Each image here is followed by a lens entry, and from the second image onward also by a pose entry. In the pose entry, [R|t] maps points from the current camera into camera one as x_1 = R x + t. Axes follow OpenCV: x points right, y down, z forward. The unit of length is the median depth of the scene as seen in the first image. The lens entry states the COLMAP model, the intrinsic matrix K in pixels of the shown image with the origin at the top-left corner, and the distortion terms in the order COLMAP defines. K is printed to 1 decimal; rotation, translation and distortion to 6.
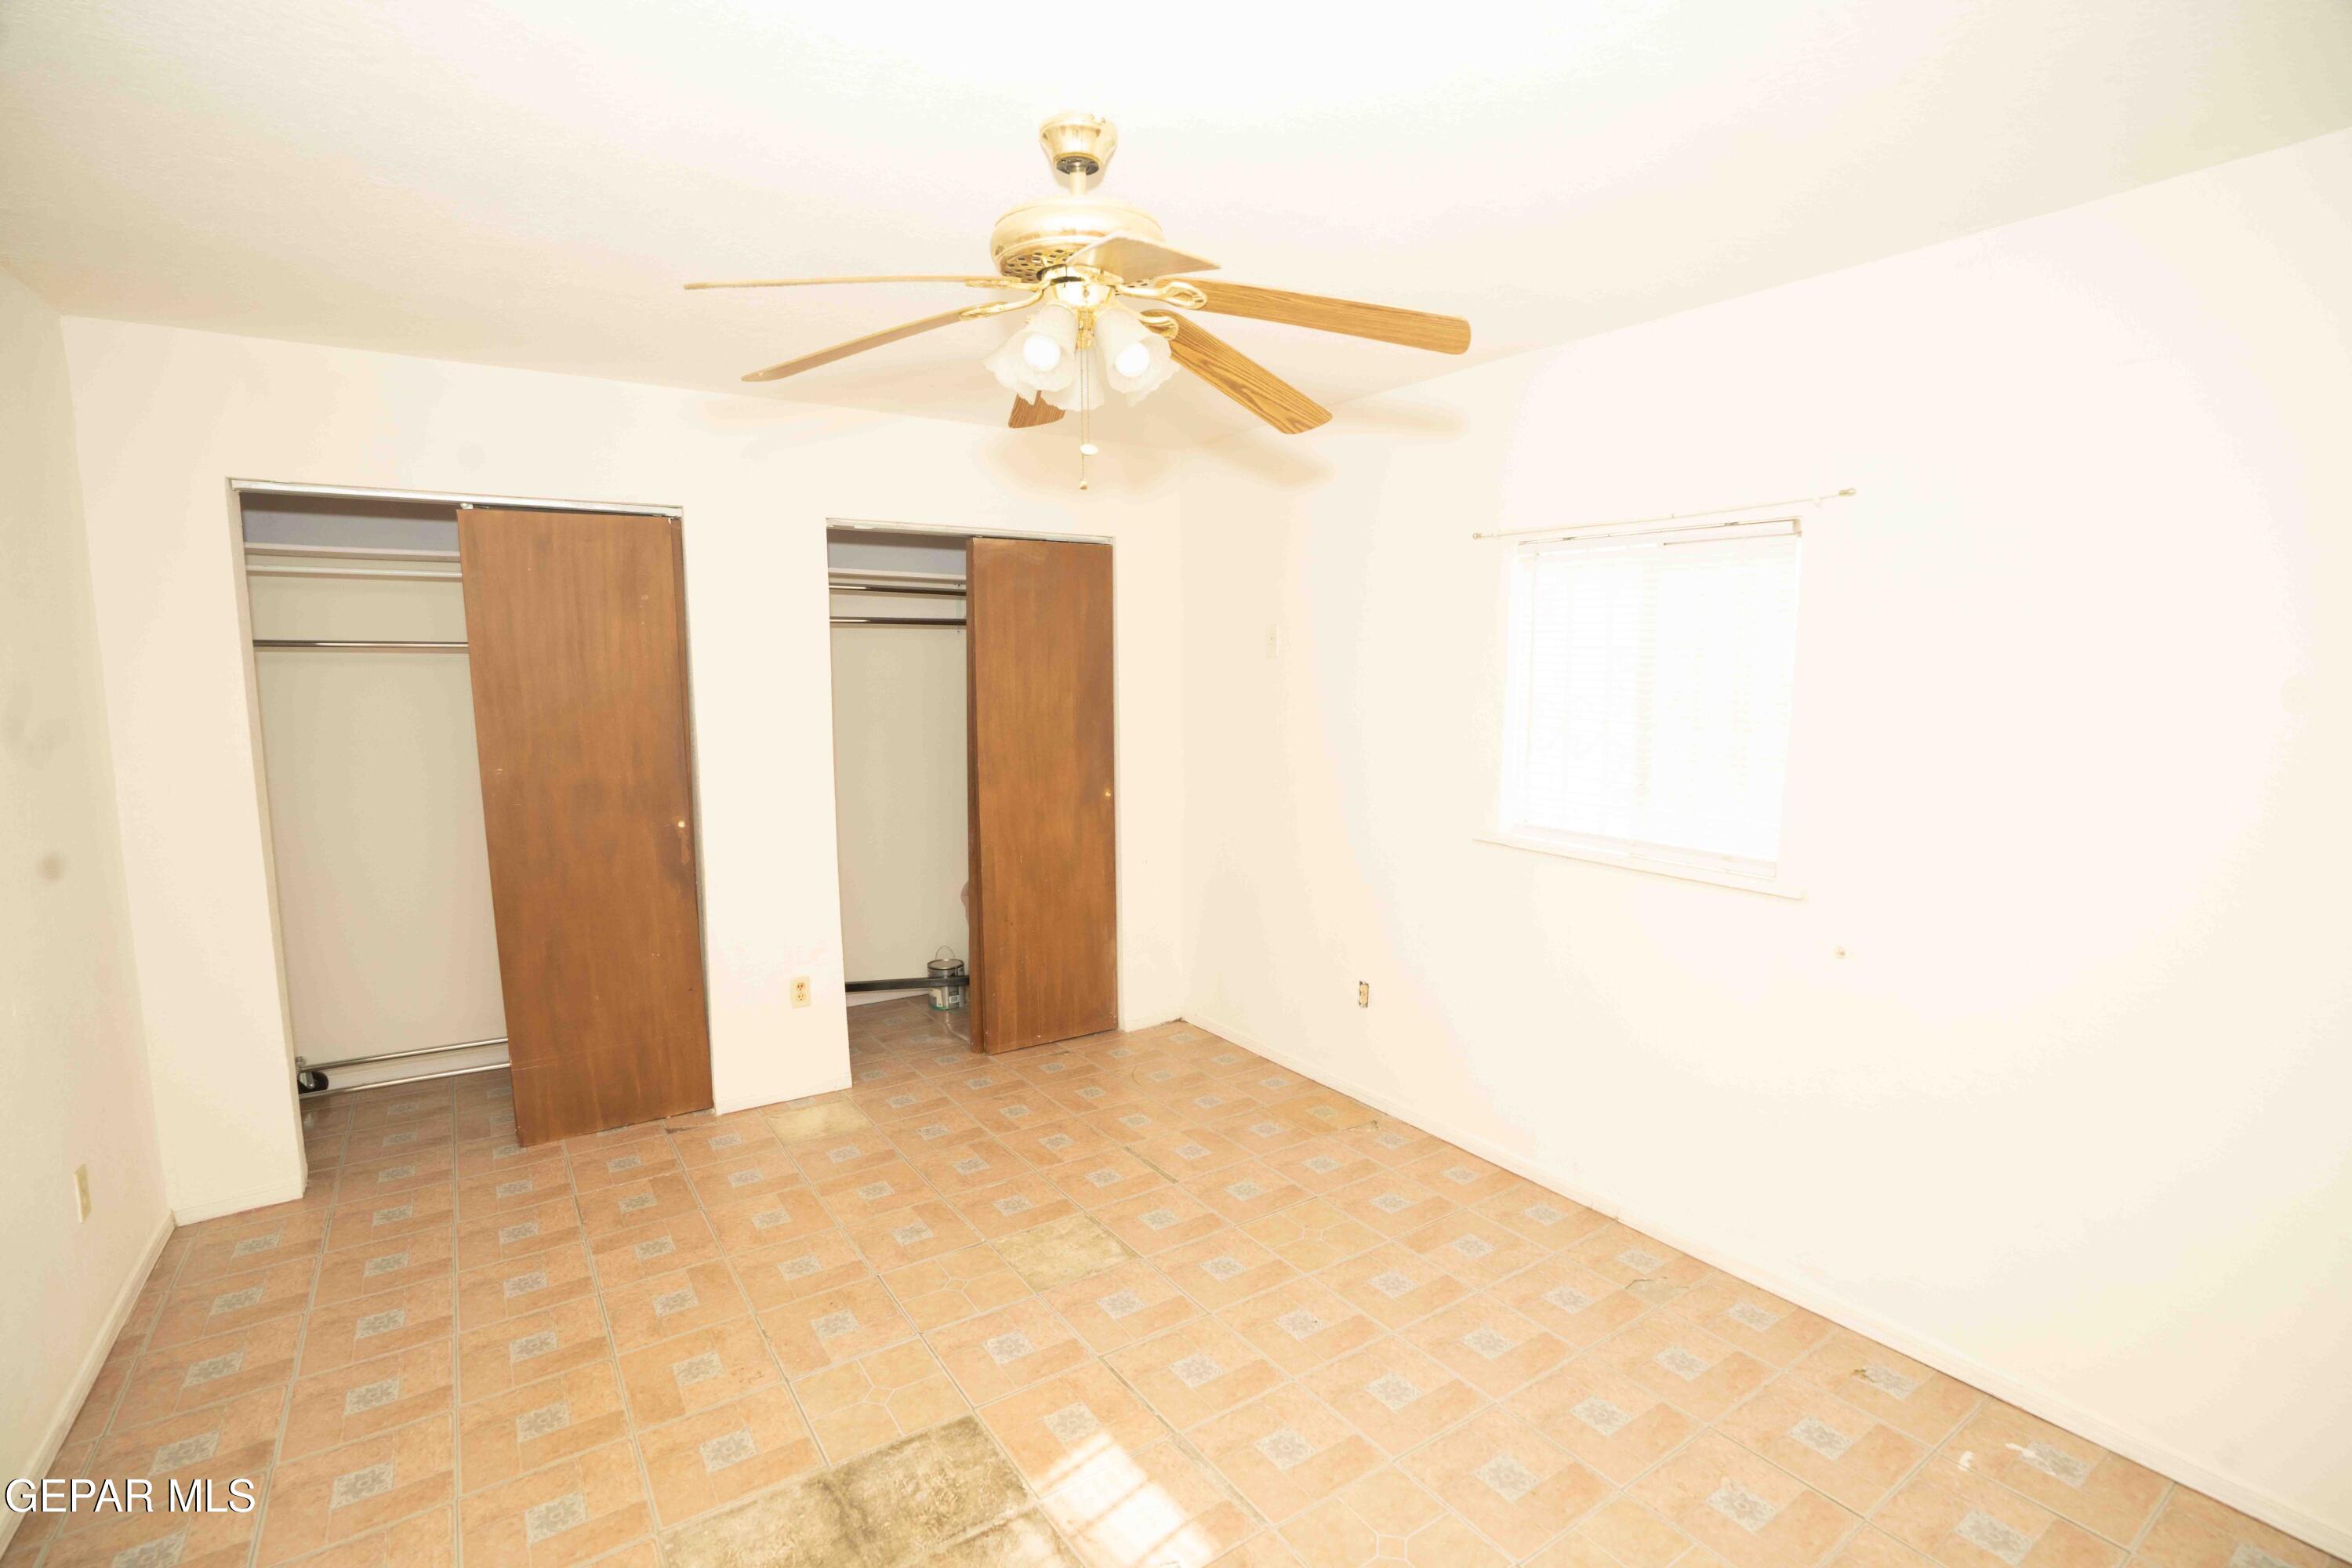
lens RADIAL K [[1092.5, 0, 1176.0], [0, 1092.5, 784.0], [0, 0, 1]] dist [-0.100249, 0.053686]
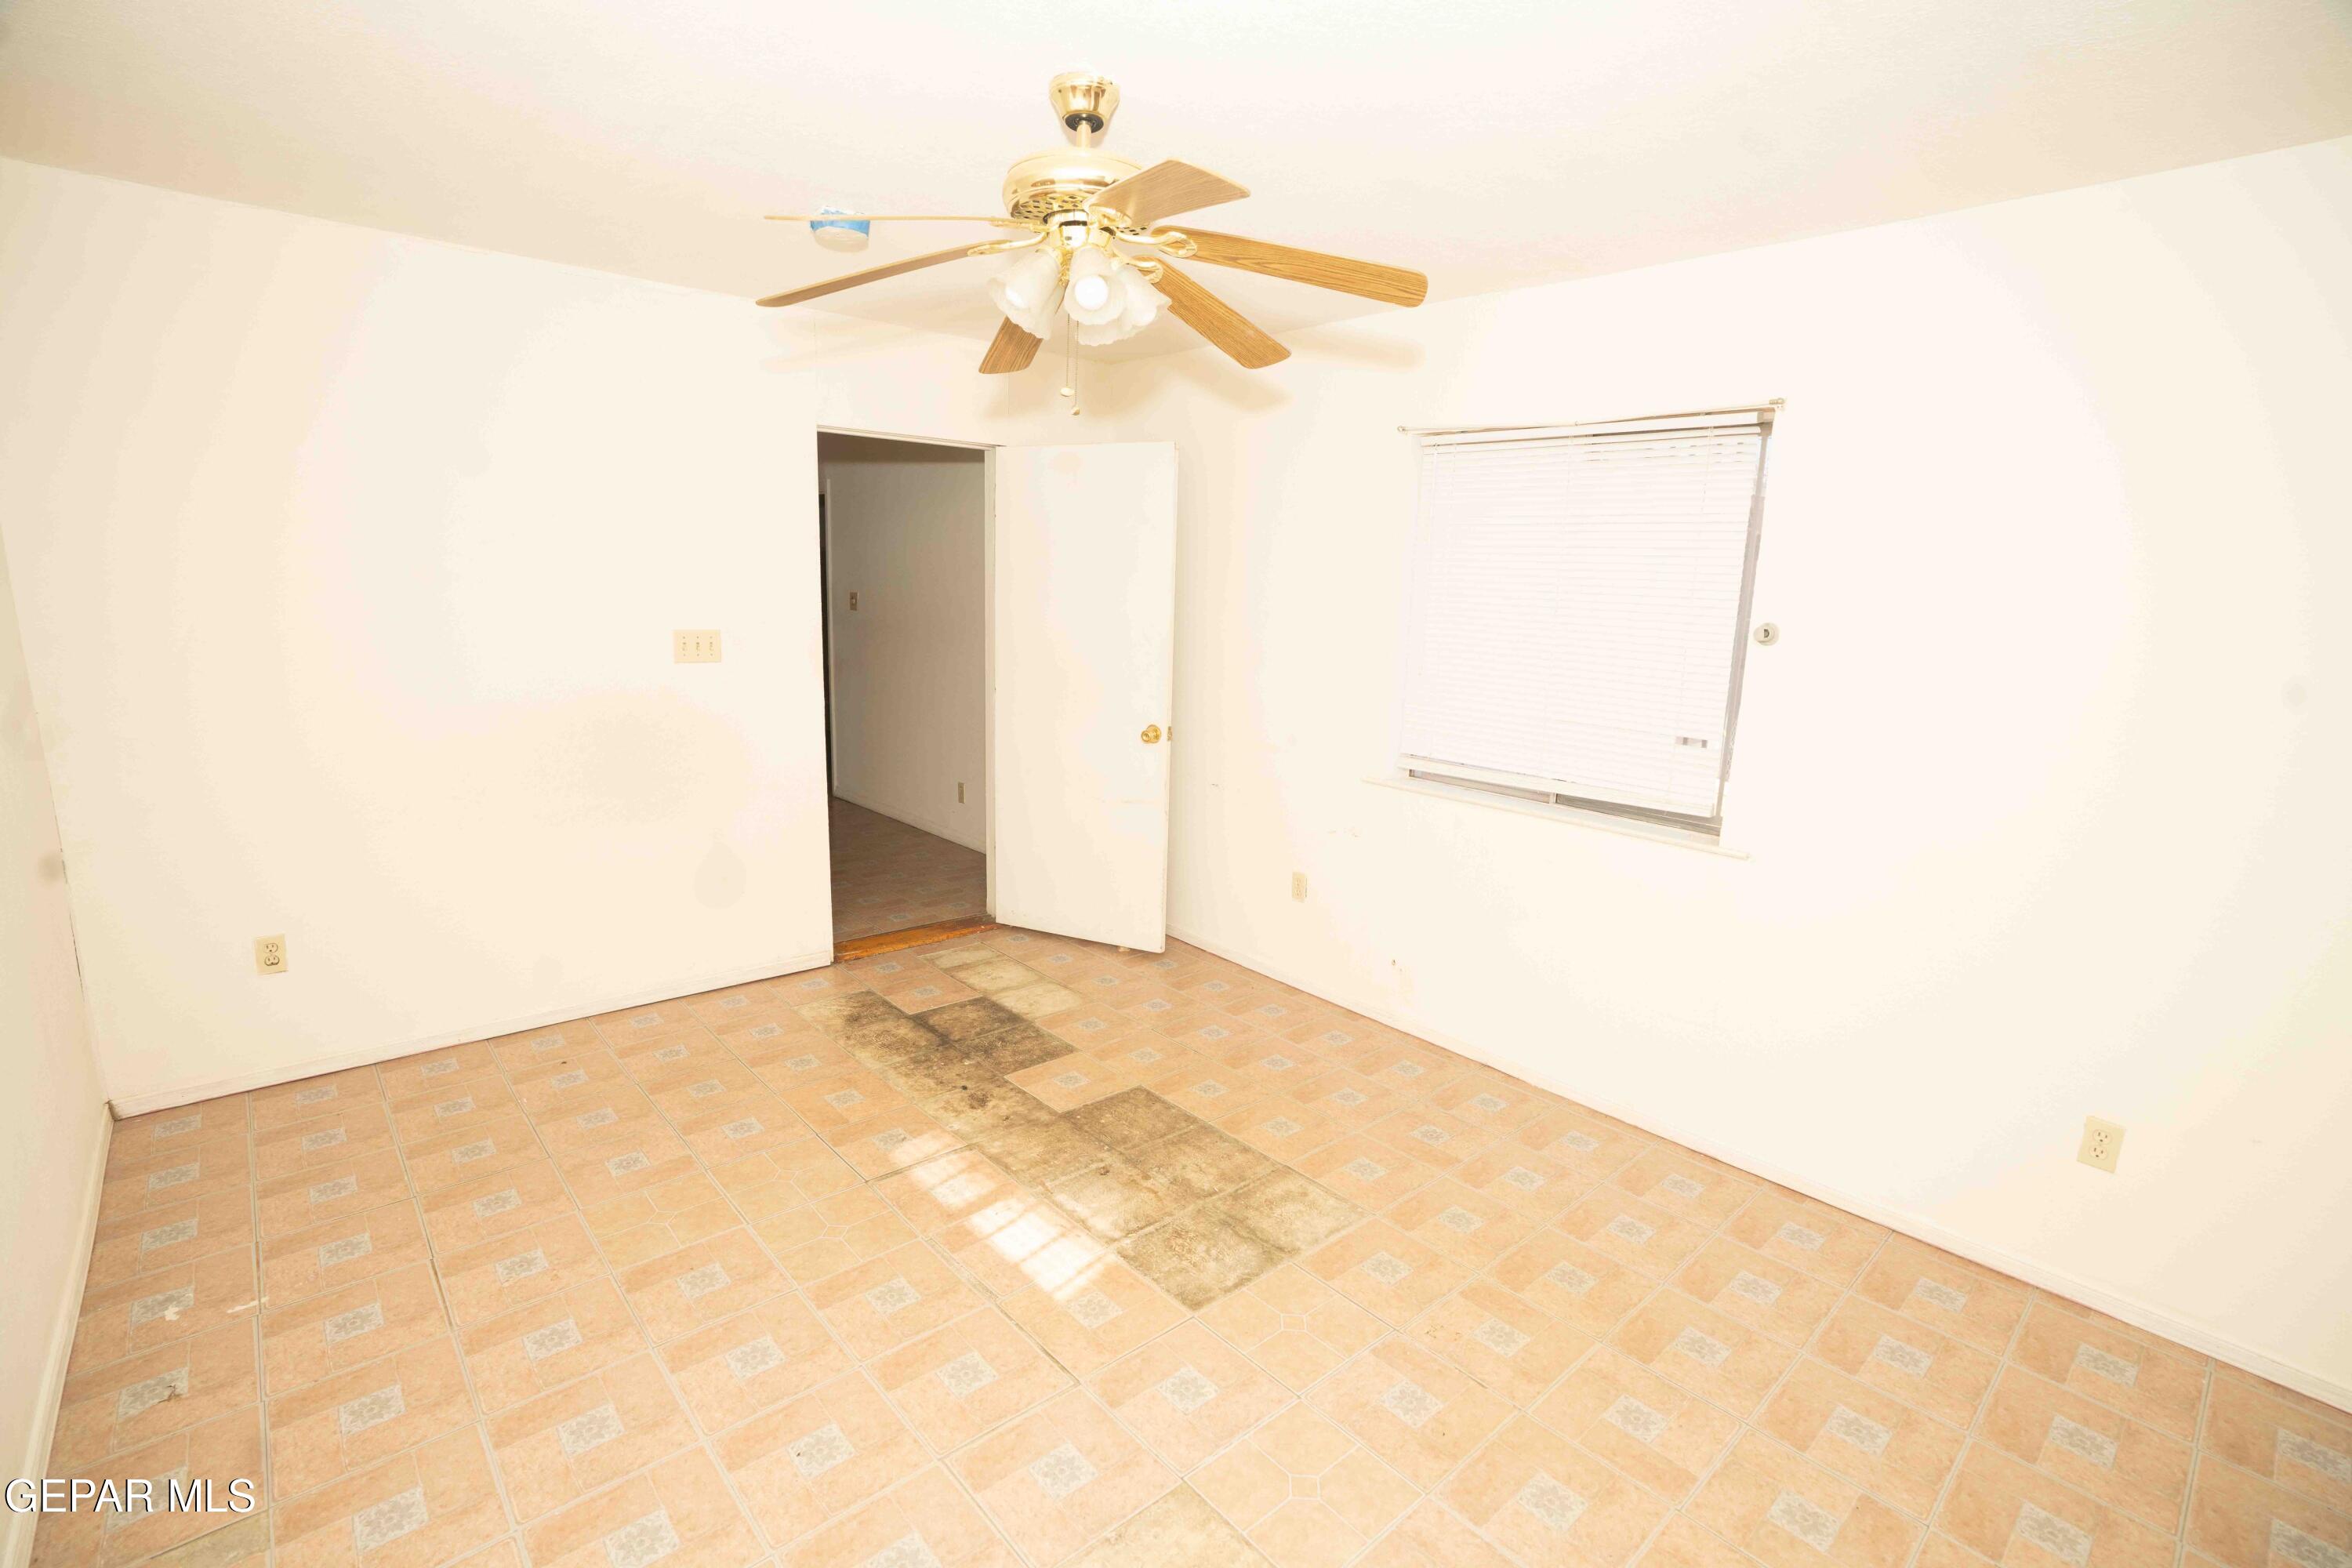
lens RADIAL K [[1092.5, 0, 1176.0], [0, 1092.5, 784.0], [0, 0, 1]] dist [-0.100249, 0.053686]
pose [[-0.990730, -0.002789, -0.135821, -0.036523], [-0.044982, 0.950126, 0.308607, -0.231087], [0.128186, 0.311855, -0.941443, 1.961536]]
